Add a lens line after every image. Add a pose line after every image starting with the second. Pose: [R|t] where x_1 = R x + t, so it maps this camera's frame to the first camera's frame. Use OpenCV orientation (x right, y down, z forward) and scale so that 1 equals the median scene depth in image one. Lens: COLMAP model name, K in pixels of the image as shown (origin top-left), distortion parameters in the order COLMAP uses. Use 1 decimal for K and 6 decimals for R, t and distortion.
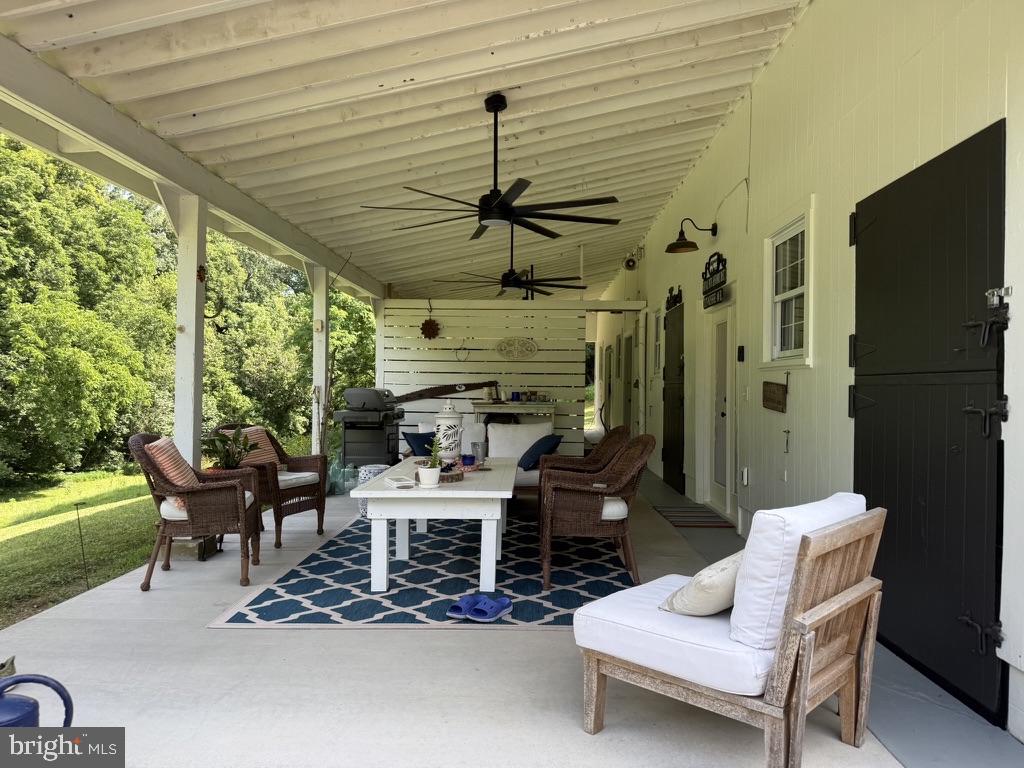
lens RADIAL K [[734.1, 0, 512.0], [0, 734.1, 384.0], [0, 0, 1]] dist [0.108567, -0.099256]
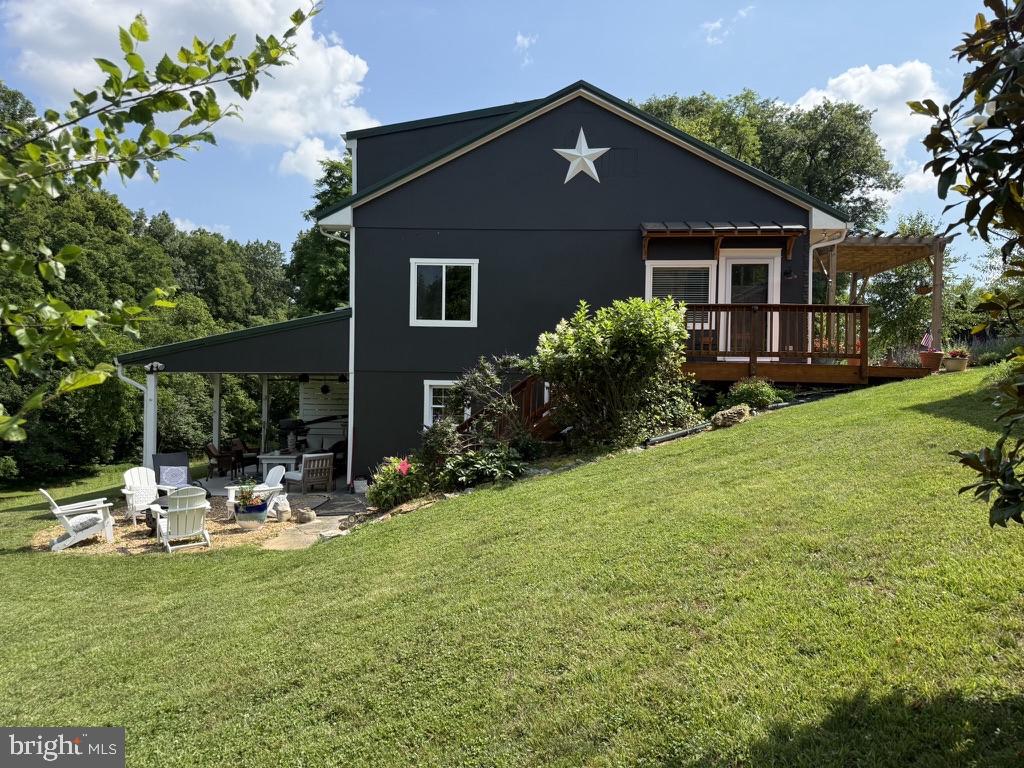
lens RADIAL K [[734.1, 0, 512.0], [0, 734.1, 384.0], [0, 0, 1]] dist [0.108567, -0.099256]
pose [[0.999935, 0.001466, -0.011271, 0.081099], [-0.001423, 0.999992, 0.003788, -0.017730], [0.011276, -0.003772, 0.999929, -0.202801]]
